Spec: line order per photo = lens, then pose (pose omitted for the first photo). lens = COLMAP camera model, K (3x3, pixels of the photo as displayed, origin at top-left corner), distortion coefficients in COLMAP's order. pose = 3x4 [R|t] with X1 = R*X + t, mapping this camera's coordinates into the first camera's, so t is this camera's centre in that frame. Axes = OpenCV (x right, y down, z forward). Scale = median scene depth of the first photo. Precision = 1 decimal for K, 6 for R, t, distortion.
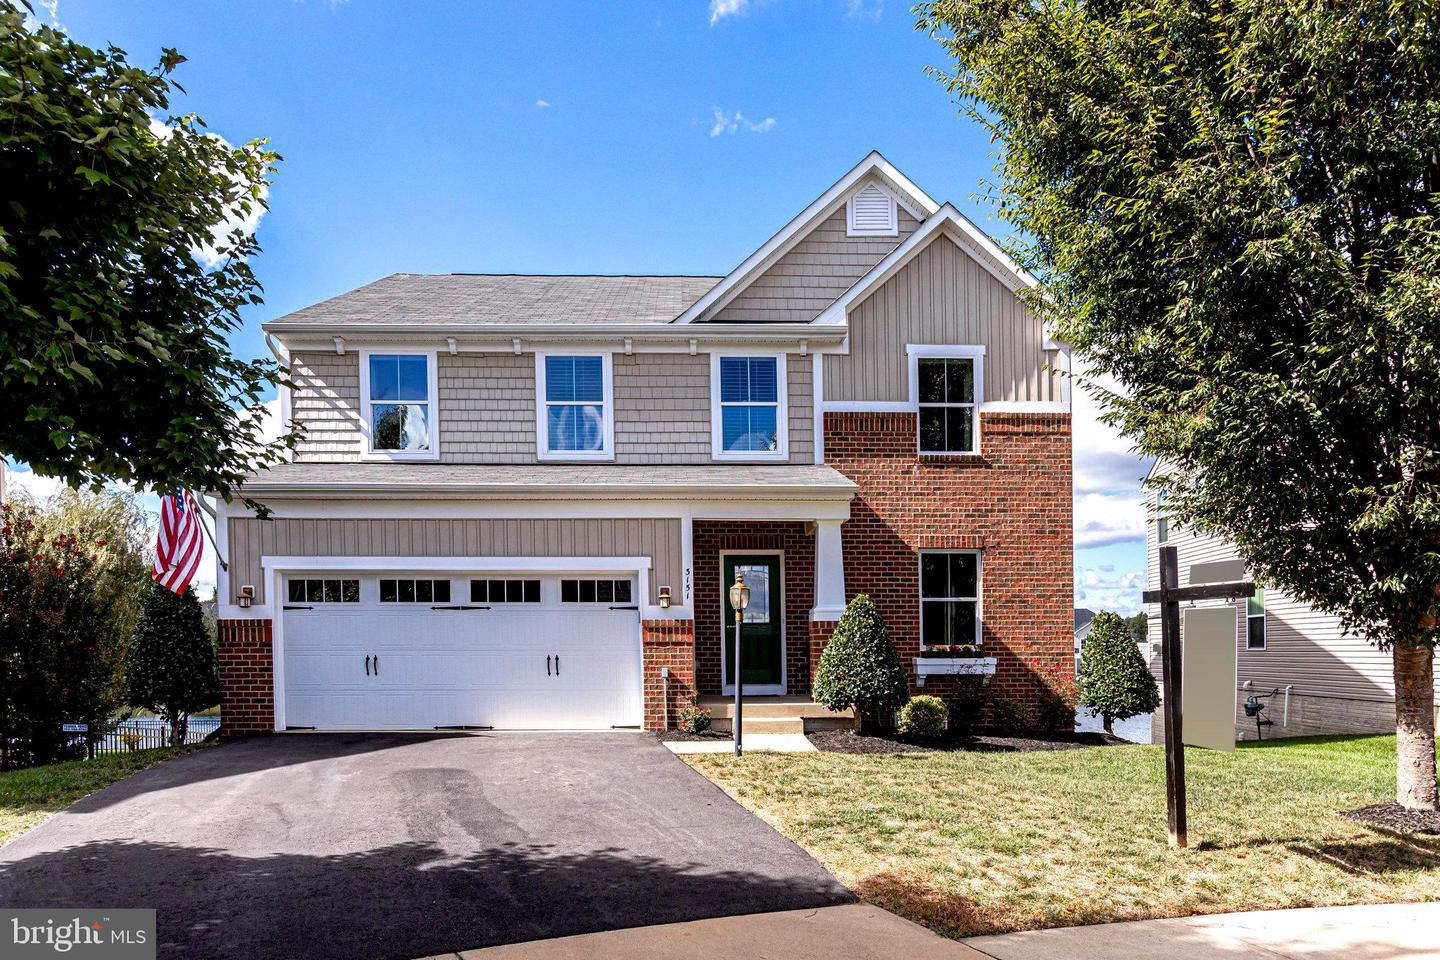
lens RADIAL K [[974.3, 0, 720.5], [0, 974.3, 573.6], [0, 0, 1]] dist [0.001024, -0.001909]
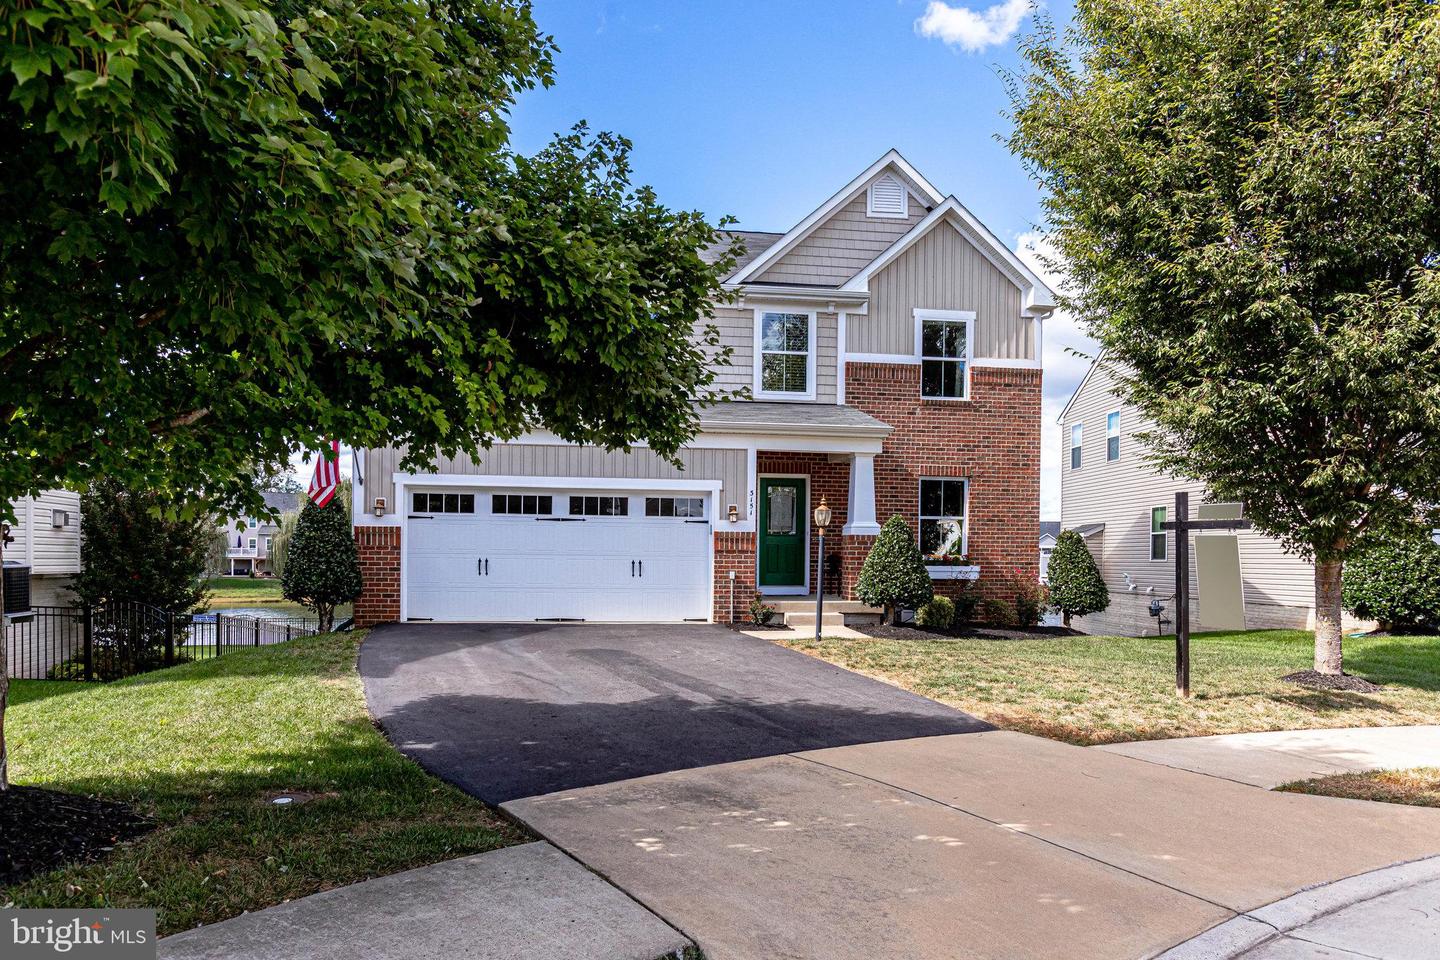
lens RADIAL K [[951.3, 0, 720.0], [0, 951.3, 480.0], [0, 0, 1]] dist [0.006015, 0.003055]
pose [[0.993737, 0.020956, 0.109762, -0.201050], [-0.021036, 0.999779, -0.000430, -0.016644], [-0.109747, -0.001881, 0.993958, -0.181358]]
